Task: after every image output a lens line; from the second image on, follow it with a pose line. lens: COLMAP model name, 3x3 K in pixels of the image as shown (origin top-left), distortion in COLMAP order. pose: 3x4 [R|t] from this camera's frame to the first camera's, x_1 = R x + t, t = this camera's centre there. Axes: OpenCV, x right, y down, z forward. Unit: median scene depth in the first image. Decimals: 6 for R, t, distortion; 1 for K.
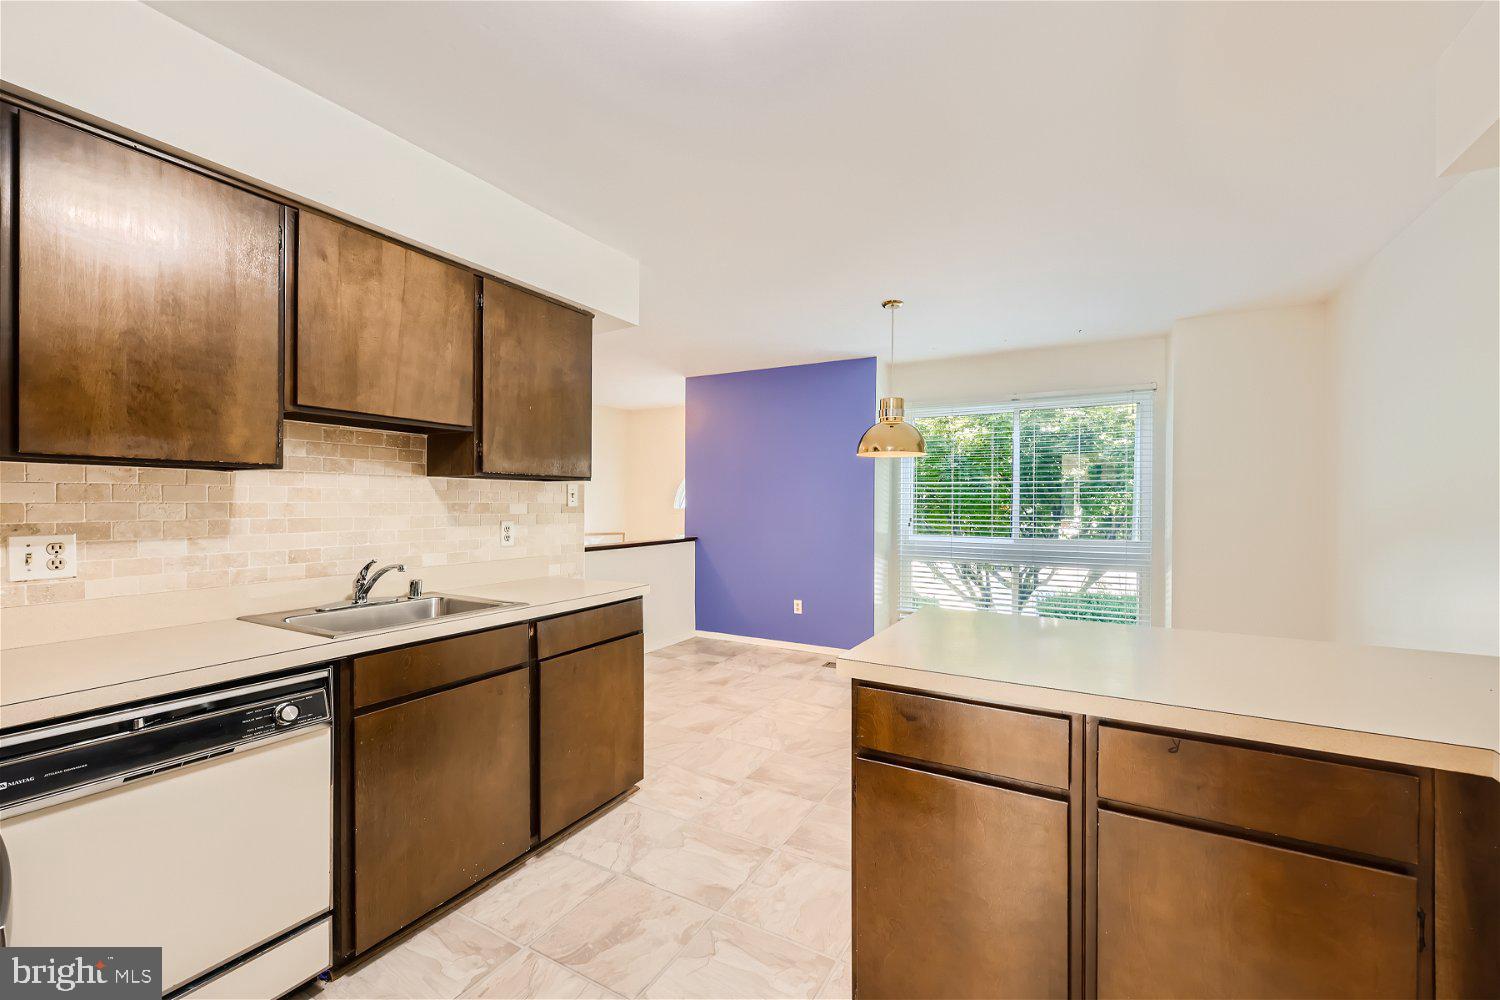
lens RADIAL K [[613.0, 0, 745.4], [0, 613.0, 508.3], [0, 0, 1]] dist [0.003519, -0.000780]
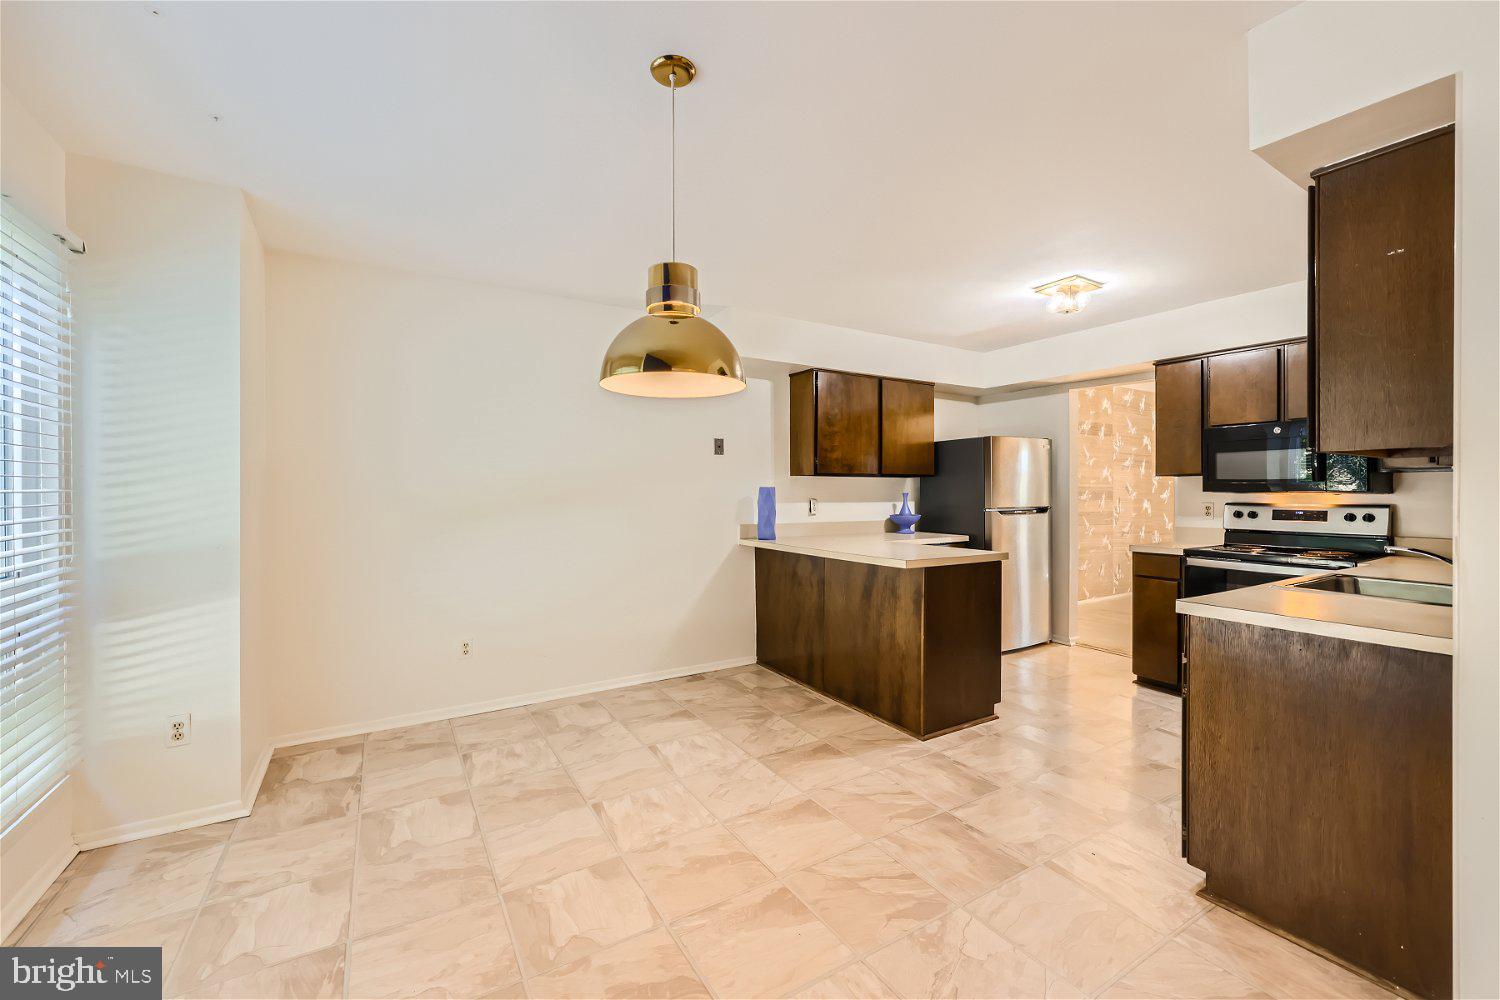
lens RADIAL K [[613.0, 0, 743.2], [0, 613.0, 494.3], [0, 0, 1]] dist [0.003519, -0.000780]
pose [[-0.875677, 0.001101, 0.482897, -0.043953], [0.004620, 0.999971, 0.006098, -0.008534], [-0.482876, 0.007570, -0.875656, 1.400542]]
